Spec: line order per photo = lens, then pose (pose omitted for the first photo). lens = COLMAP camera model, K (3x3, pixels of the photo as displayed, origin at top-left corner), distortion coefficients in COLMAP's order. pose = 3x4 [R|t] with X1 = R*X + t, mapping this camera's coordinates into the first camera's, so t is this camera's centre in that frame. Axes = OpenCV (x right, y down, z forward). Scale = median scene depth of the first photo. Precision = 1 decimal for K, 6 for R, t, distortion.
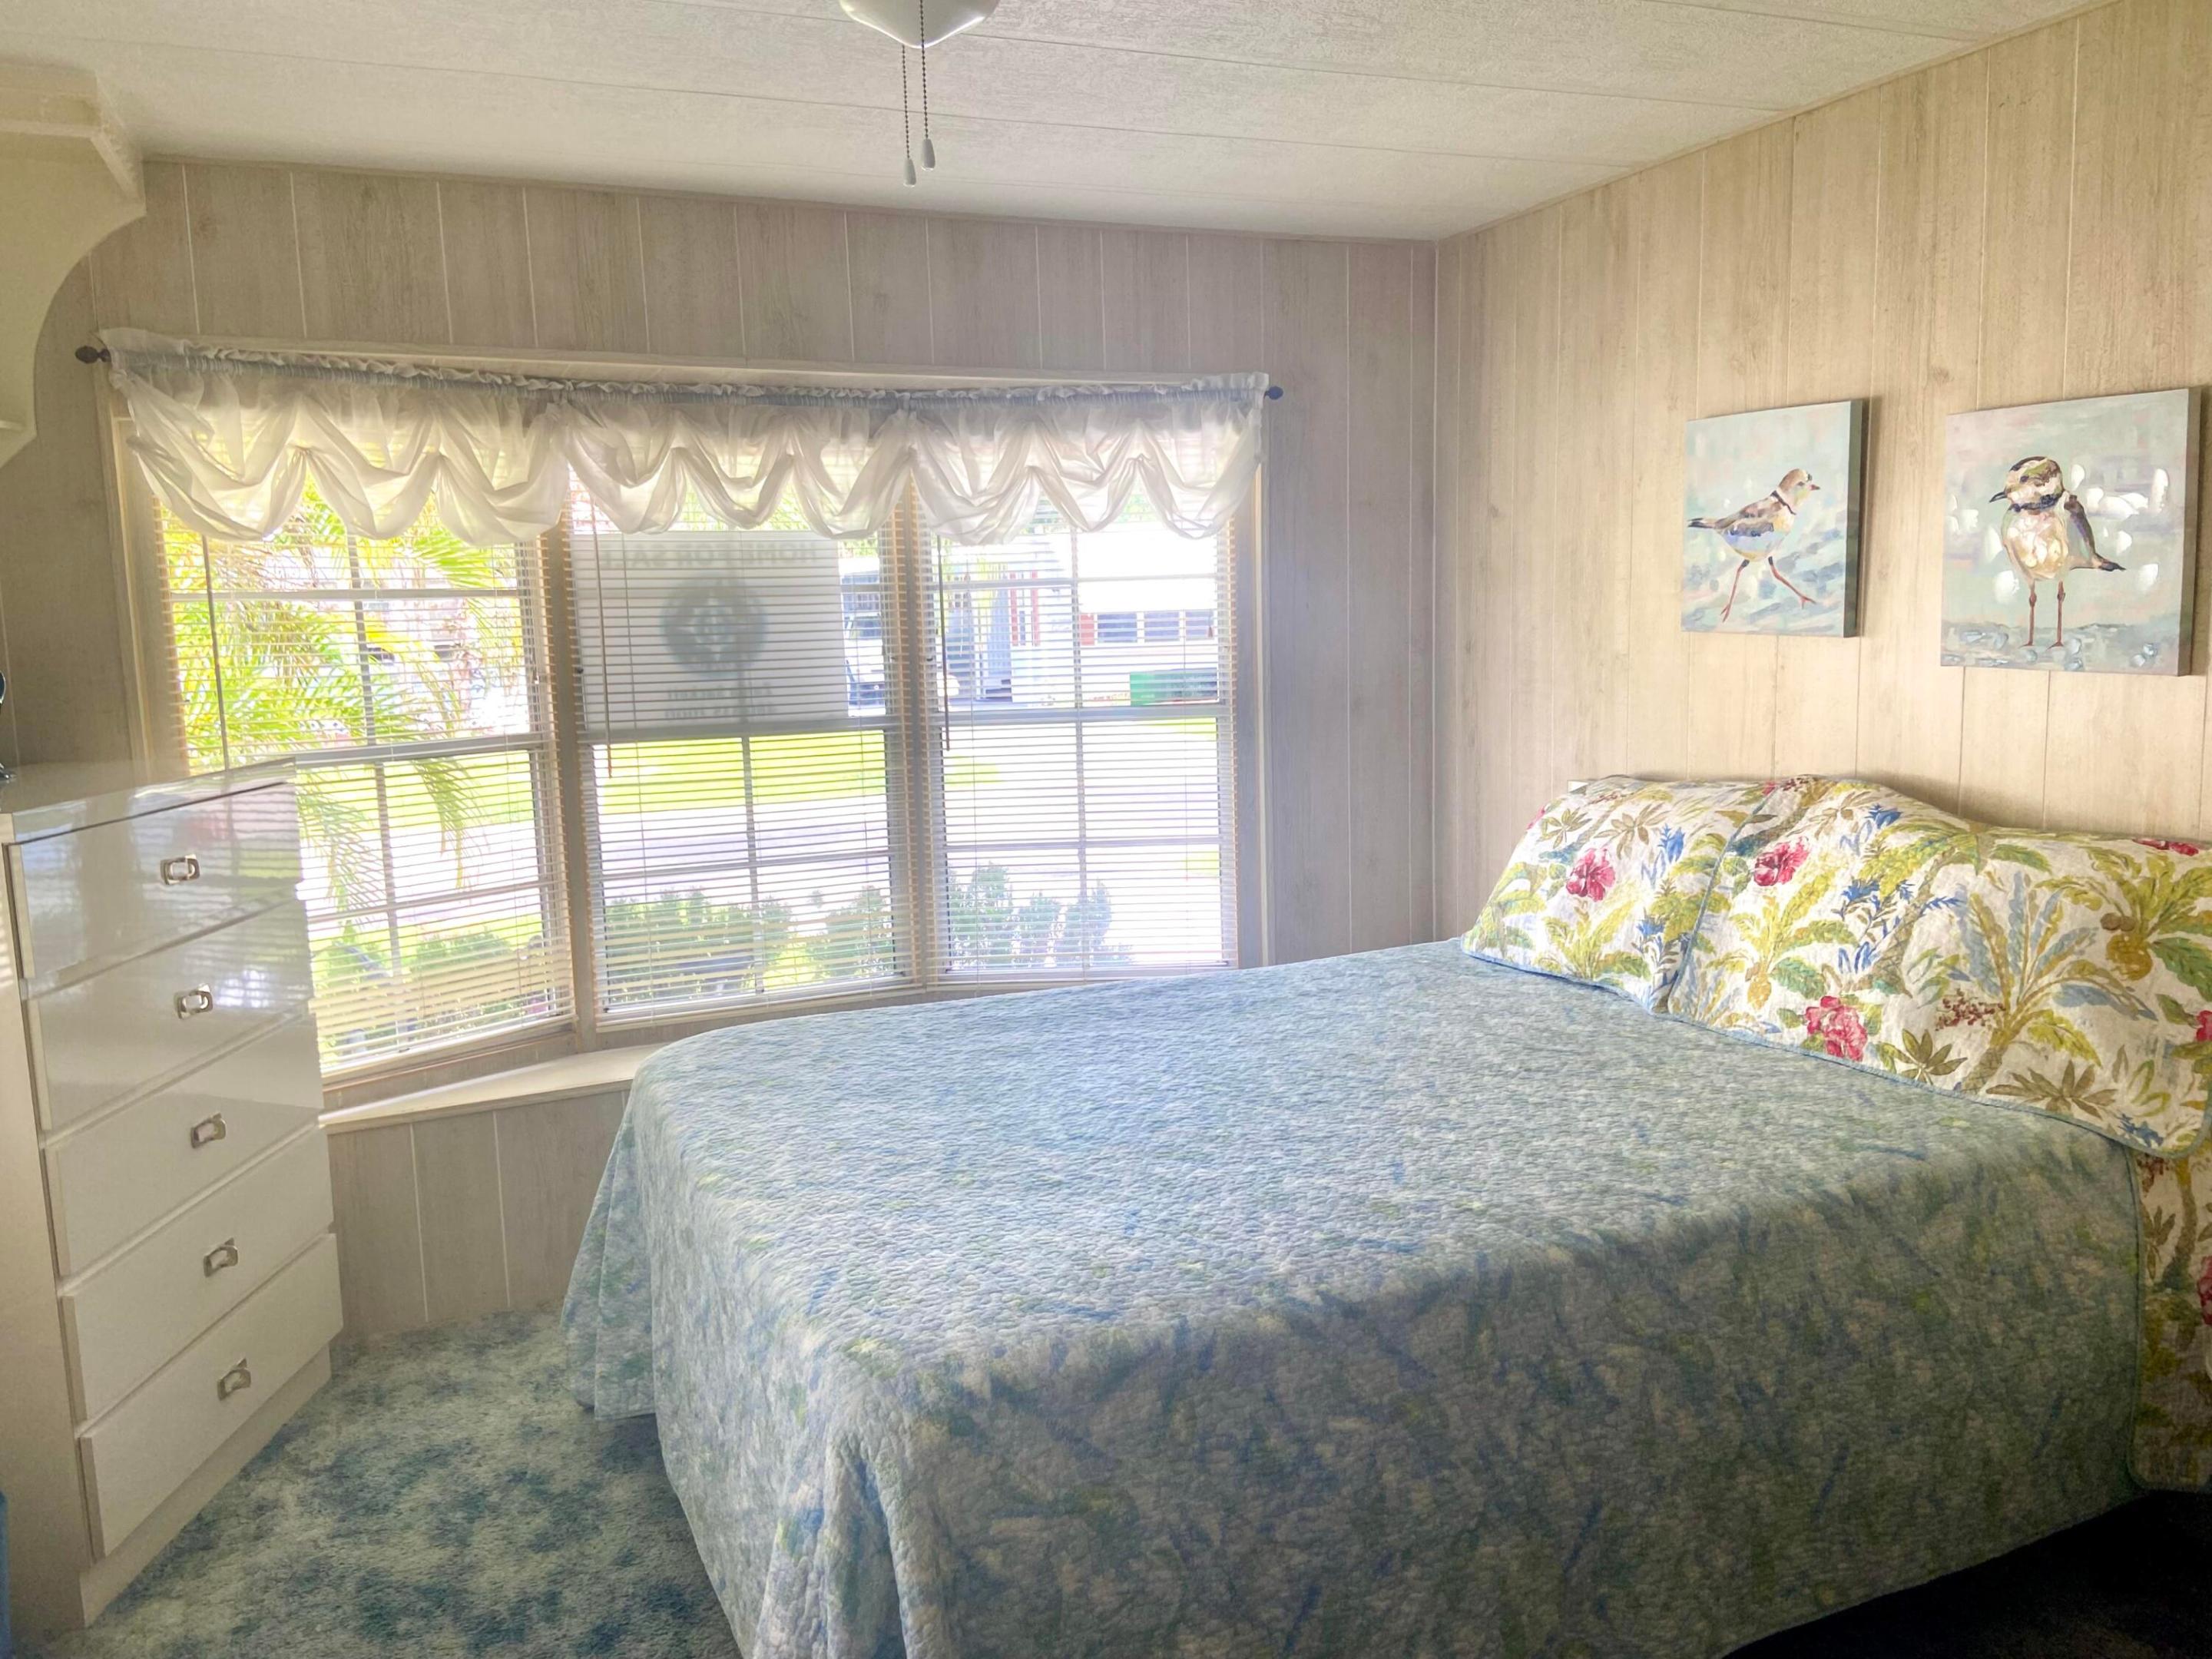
lens RADIAL K [[1648.0, 0, 1118.7], [0, 1648.0, 824.7], [0, 0, 1]] dist [0.148228, -0.182421]
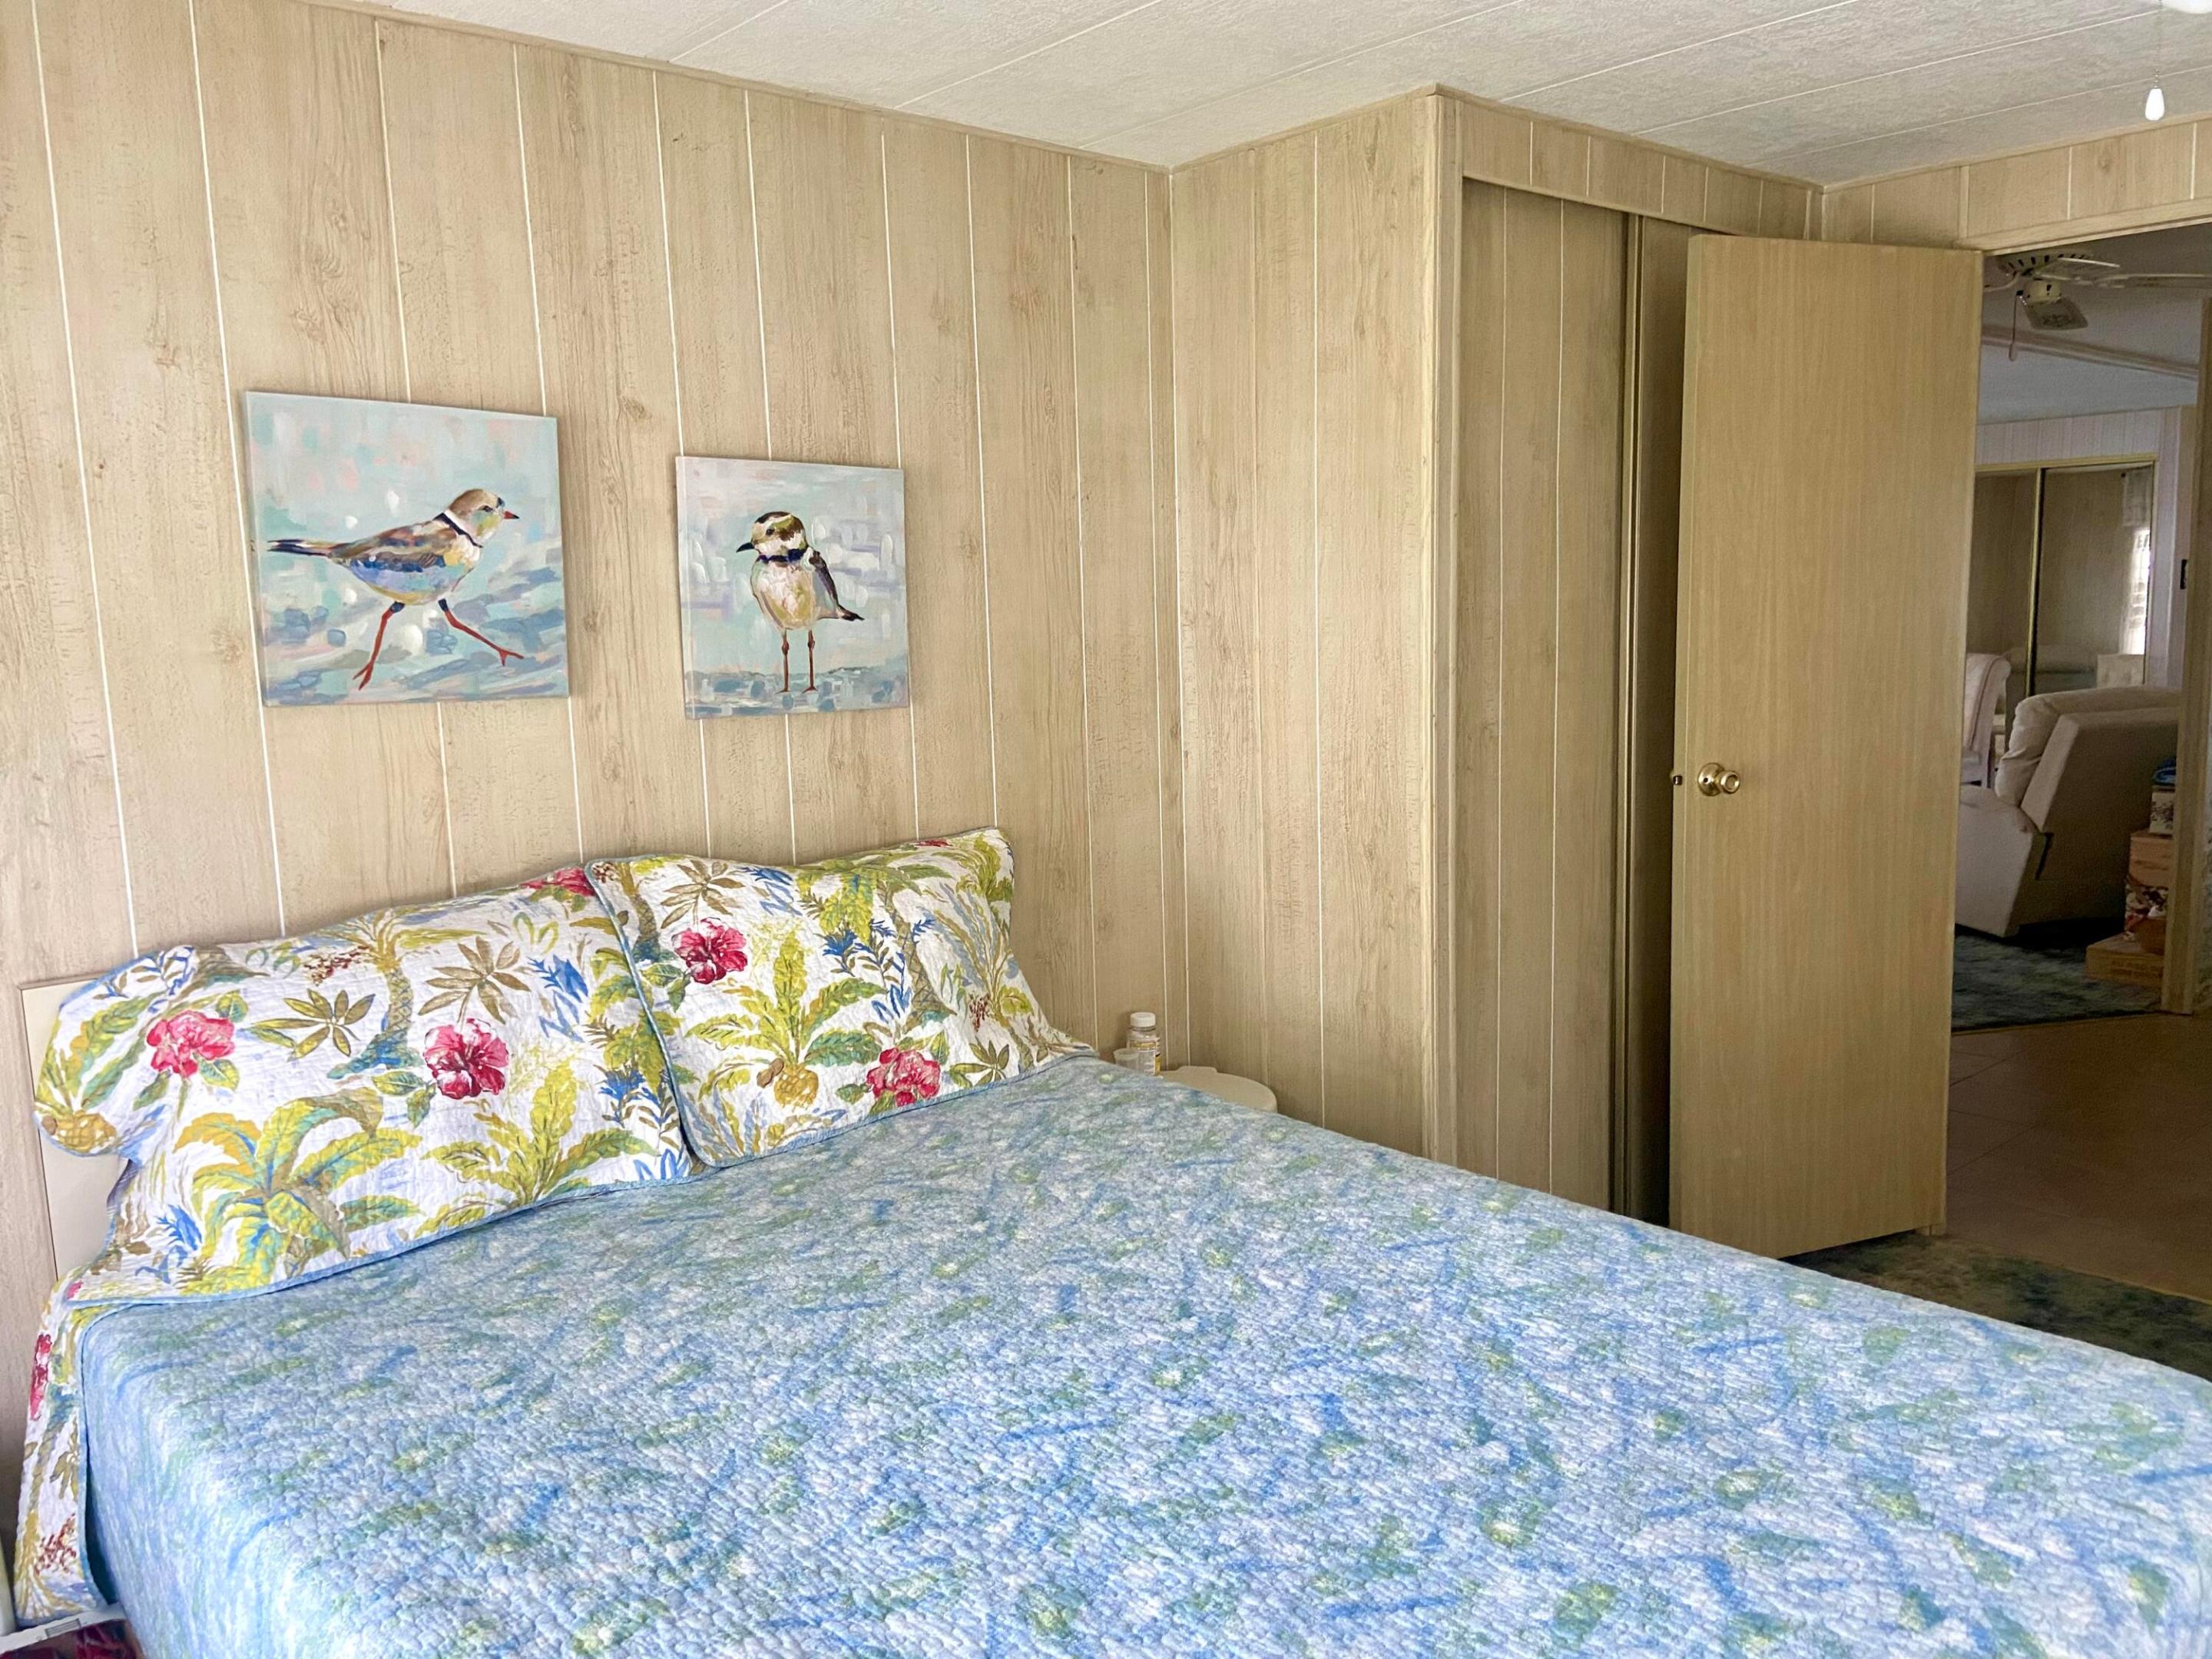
lens RADIAL K [[1648.0, 0, 1118.7], [0, 1648.0, 824.7], [0, 0, 1]] dist [0.148228, -0.182421]
pose [[-0.291979, -0.098498, 0.951339, -0.508858], [0.162112, 0.975194, 0.150722, -0.146066], [-0.942586, 0.198232, -0.268768, 1.093492]]
